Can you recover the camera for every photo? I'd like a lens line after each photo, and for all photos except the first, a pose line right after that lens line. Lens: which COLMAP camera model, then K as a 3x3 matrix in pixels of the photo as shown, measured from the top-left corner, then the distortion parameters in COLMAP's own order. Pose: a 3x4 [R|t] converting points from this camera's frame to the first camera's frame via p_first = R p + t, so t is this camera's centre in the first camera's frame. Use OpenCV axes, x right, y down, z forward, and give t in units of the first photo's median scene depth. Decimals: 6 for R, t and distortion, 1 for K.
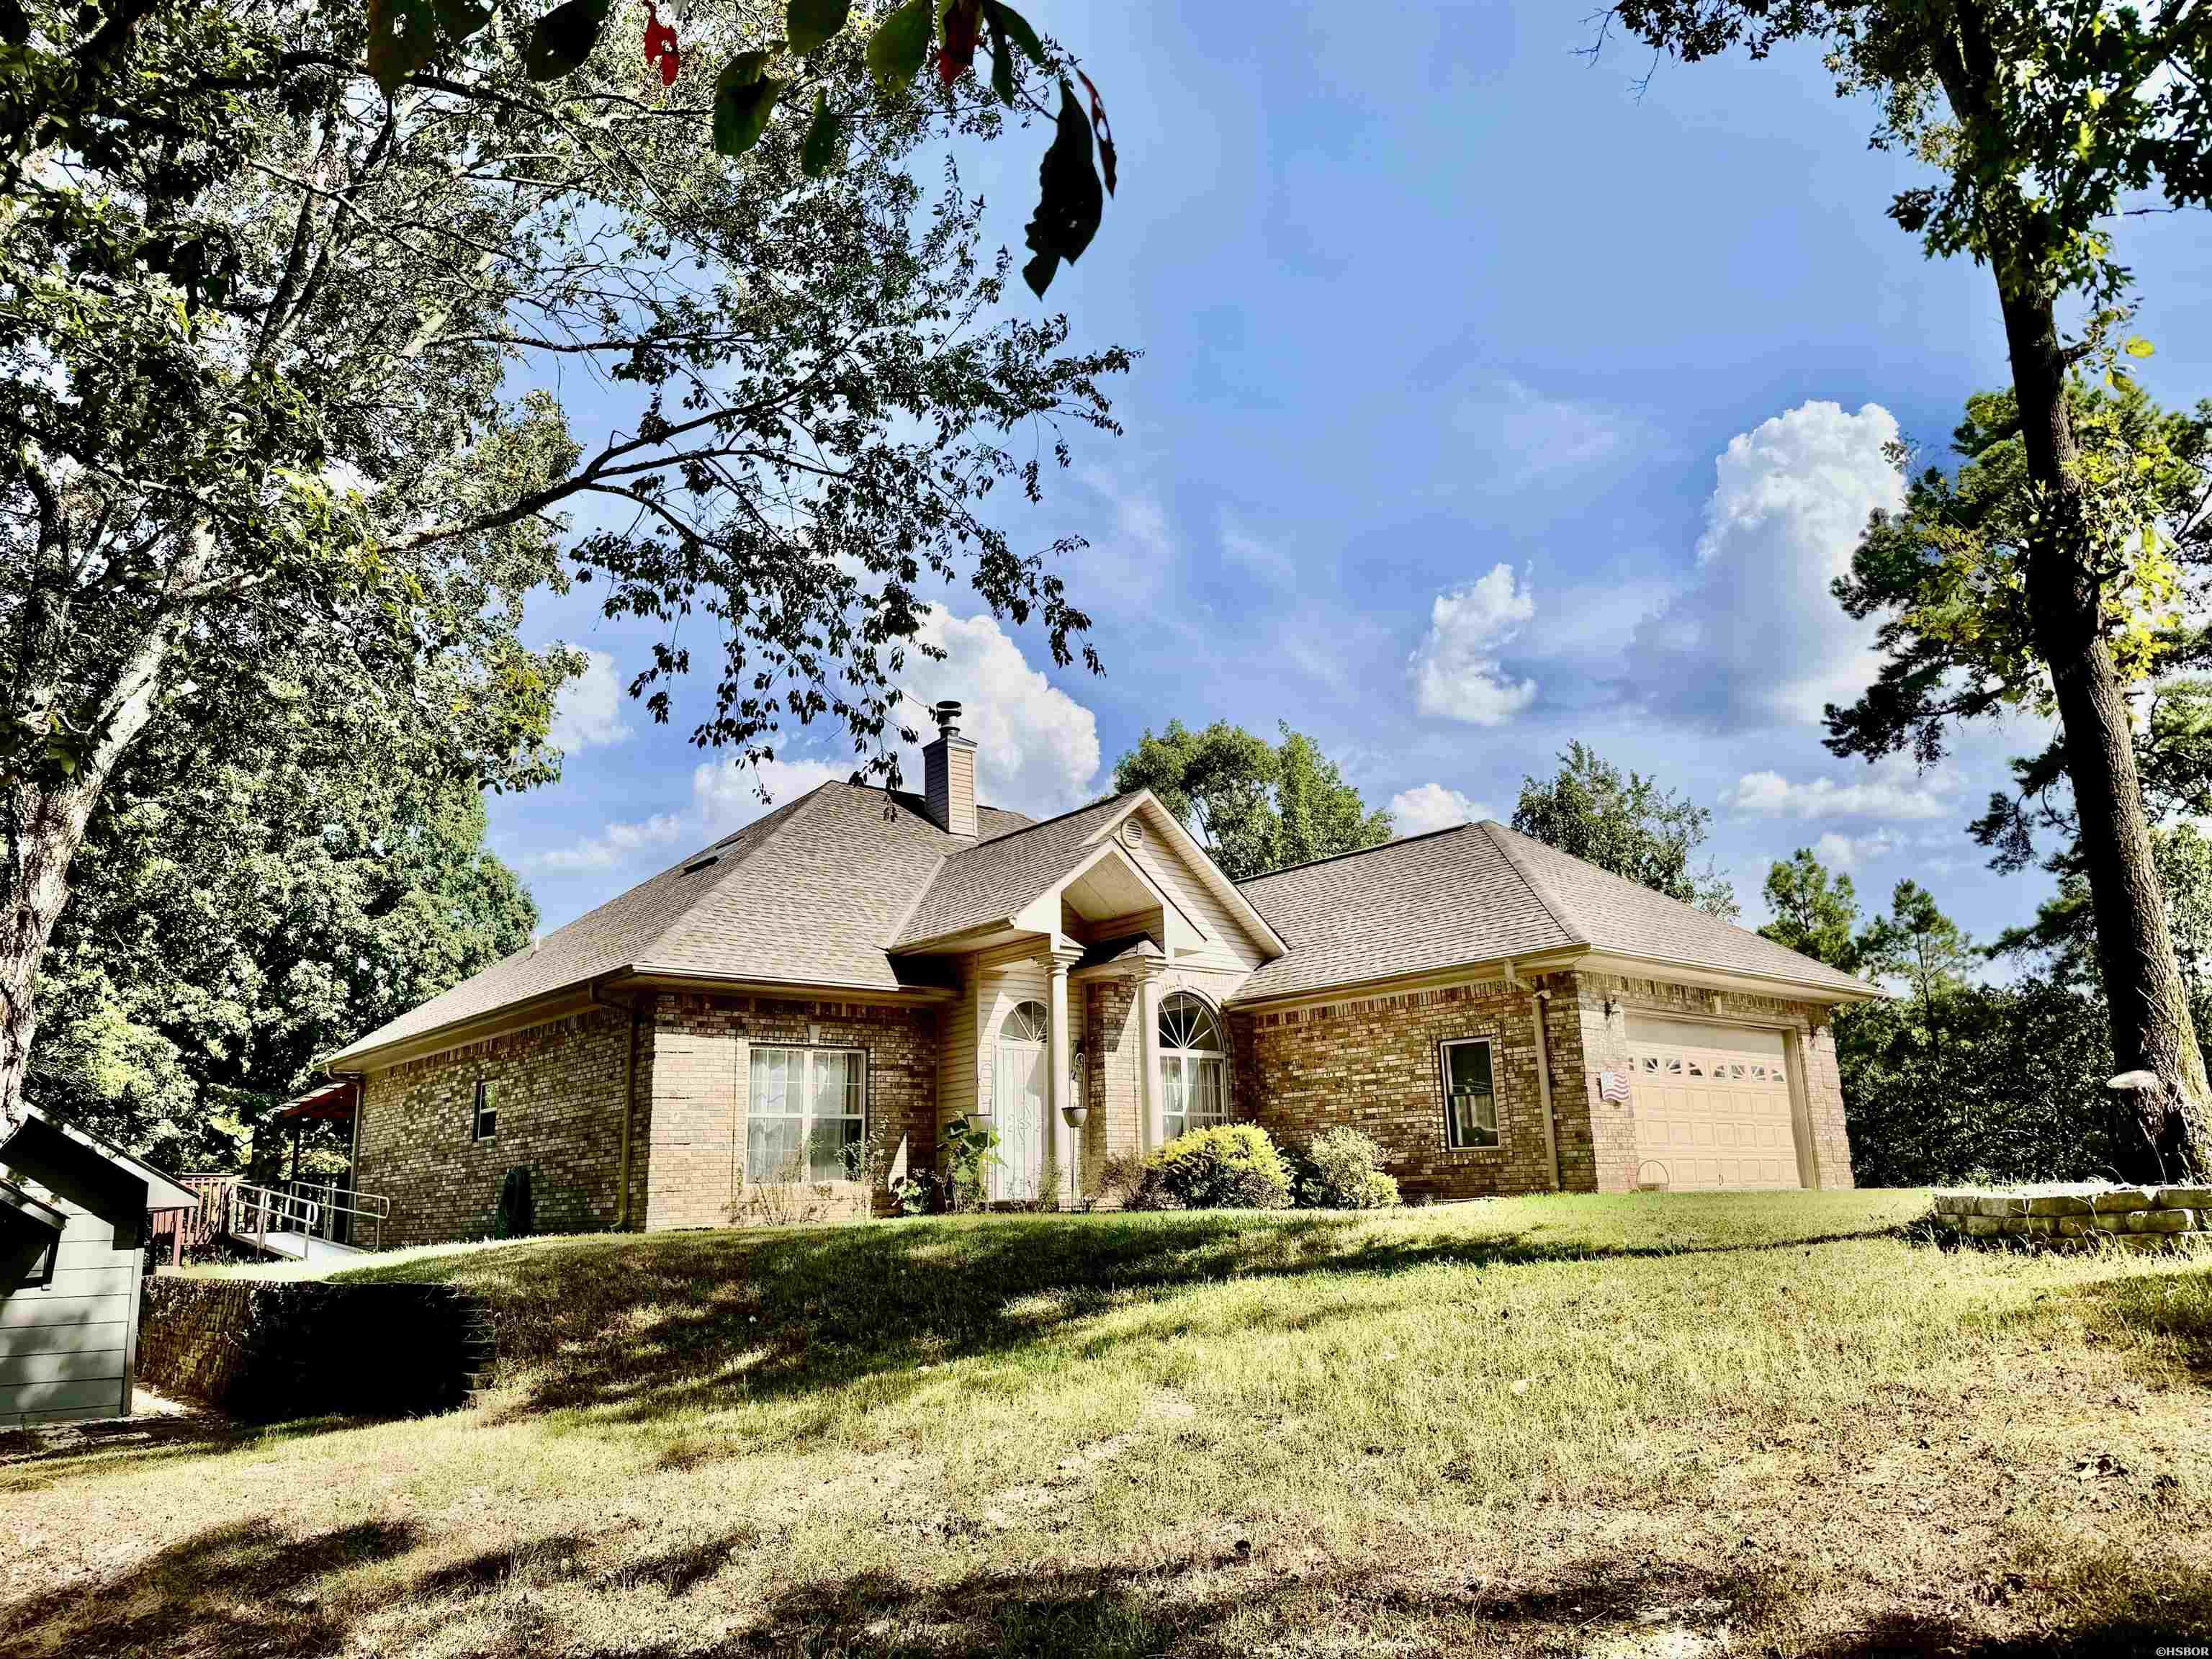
lens RADIAL K [[1536.4, 0, 1106.0], [0, 1536.4, 829.5], [0, 0, 1]] dist [0.039097, -0.000289]
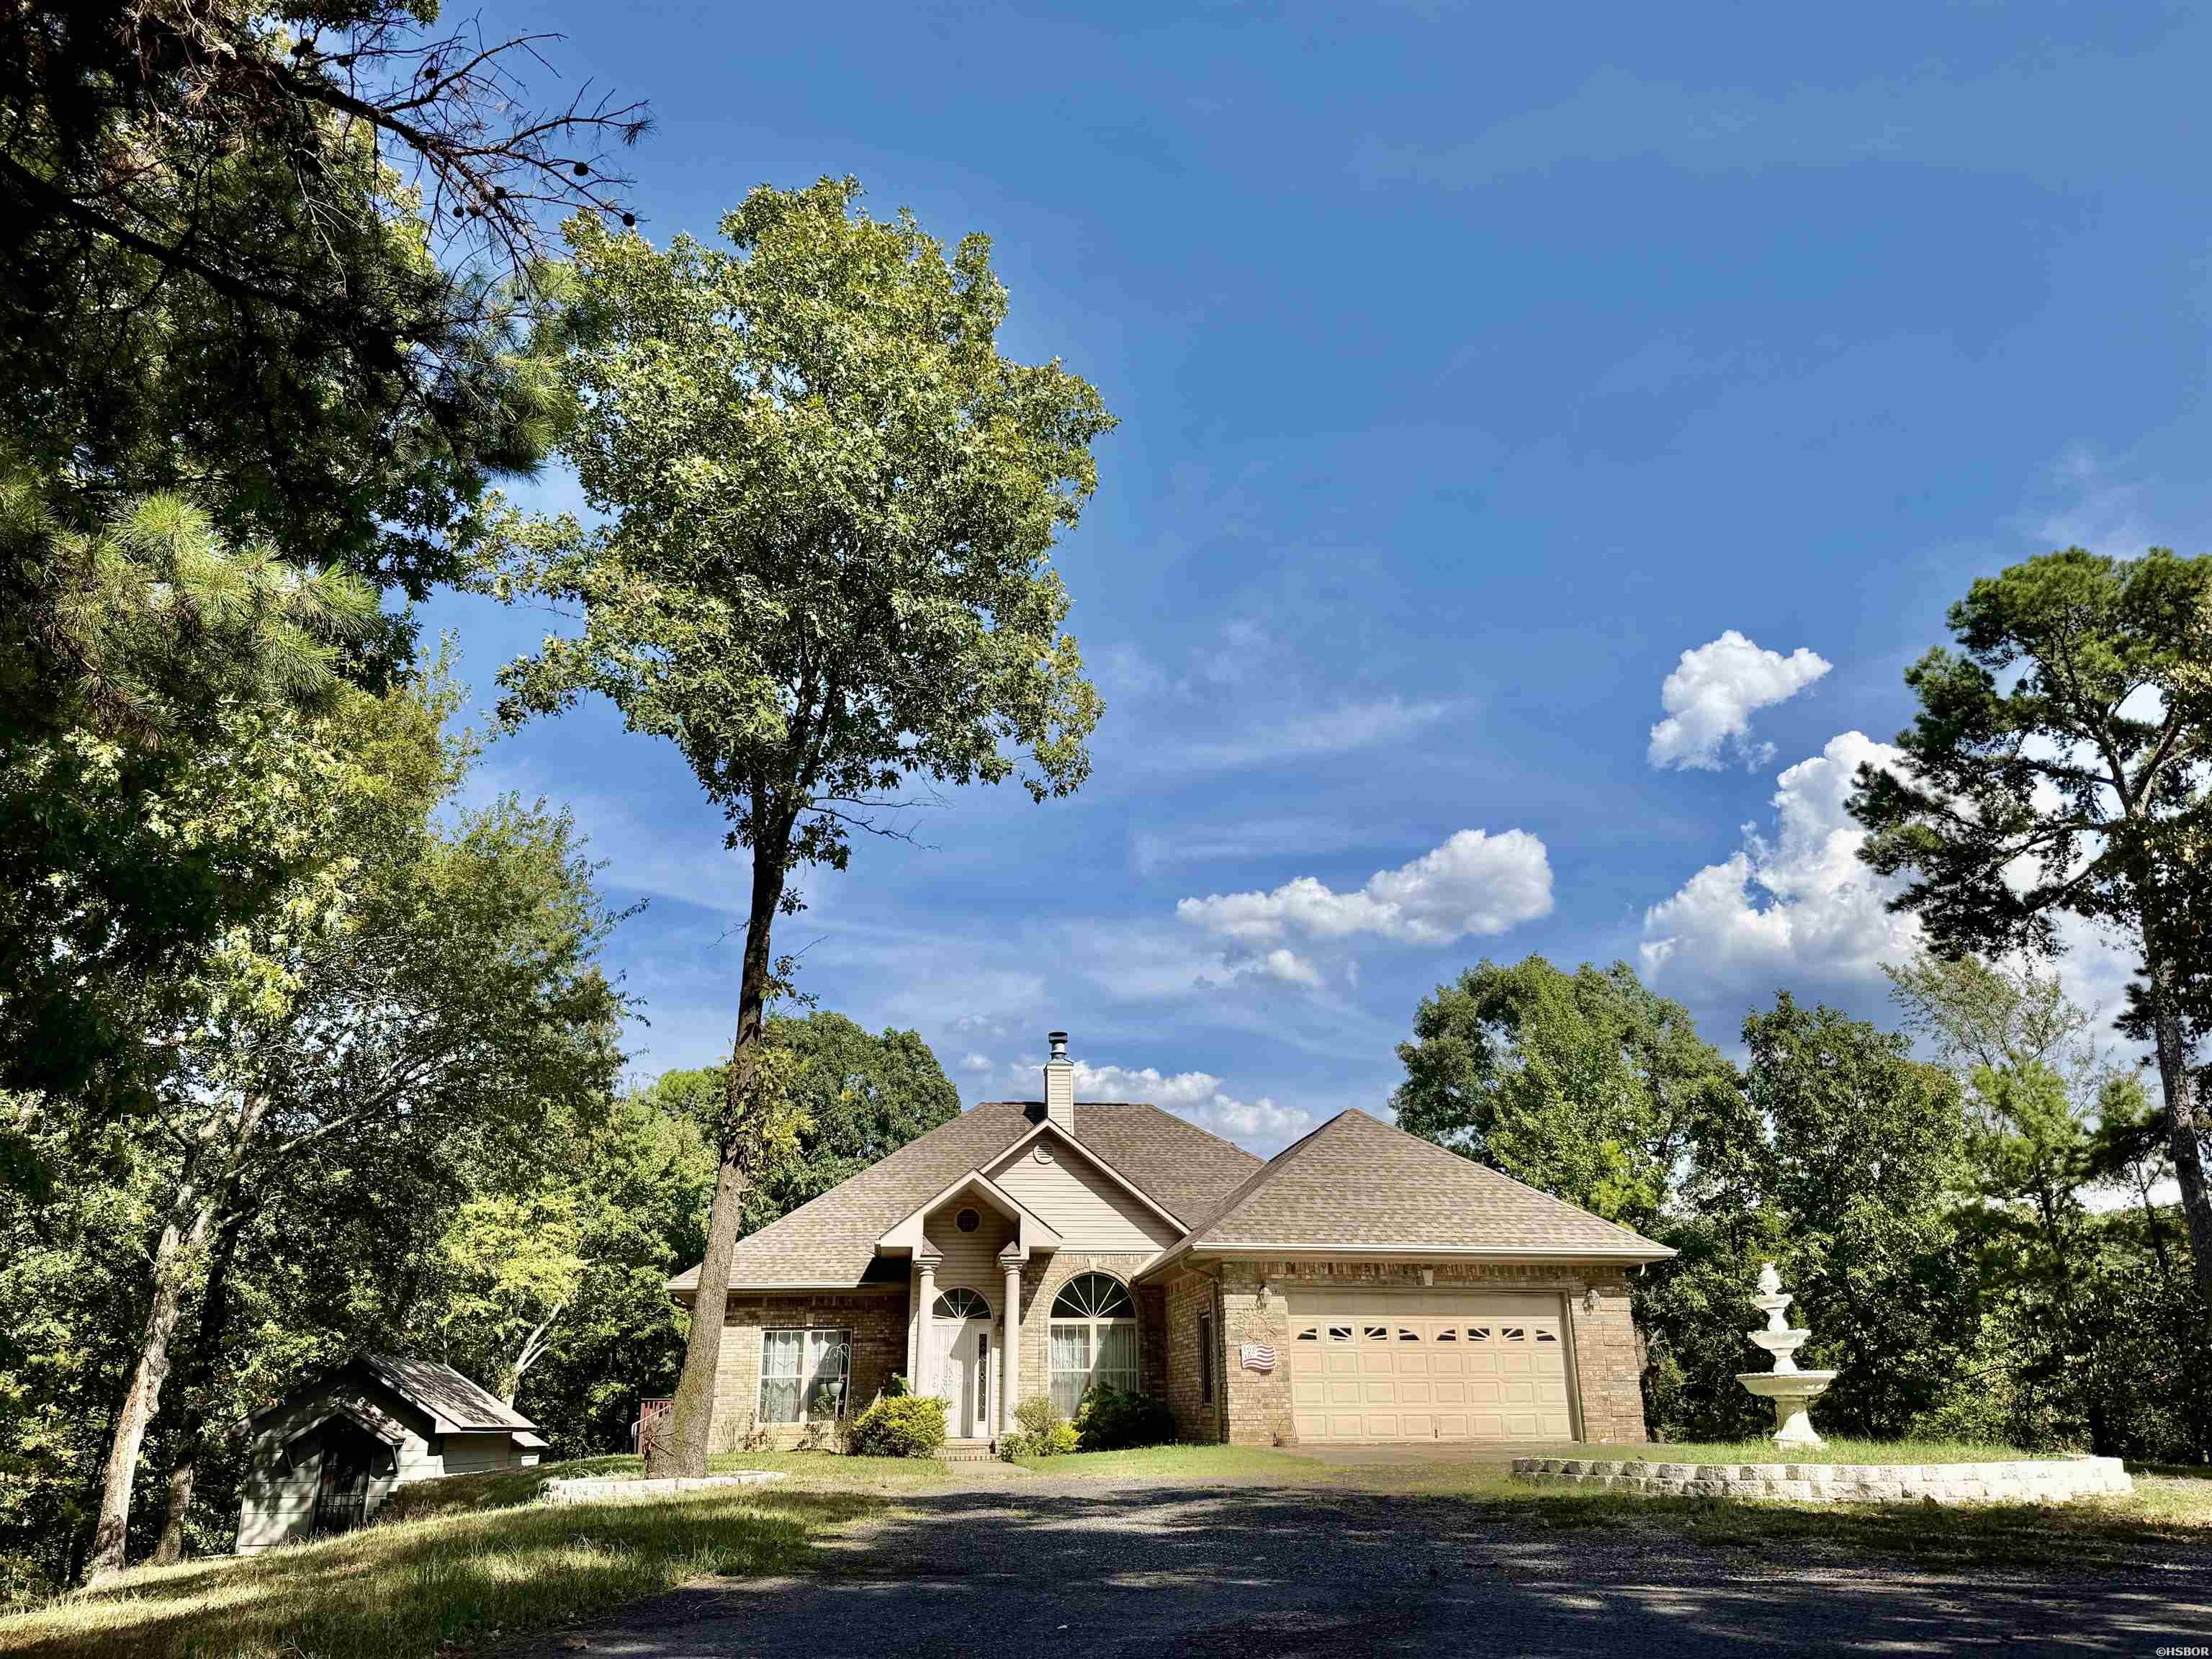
lens RADIAL K [[1536.4, 0, 1106.0], [0, 1536.4, 829.5], [0, 0, 1]] dist [0.039097, -0.000289]
pose [[0.830212, -0.179510, -0.527753, 0.901468], [0.121108, 0.982202, -0.143570, -0.083626], [0.544133, 0.055278, 0.837176, -0.133342]]
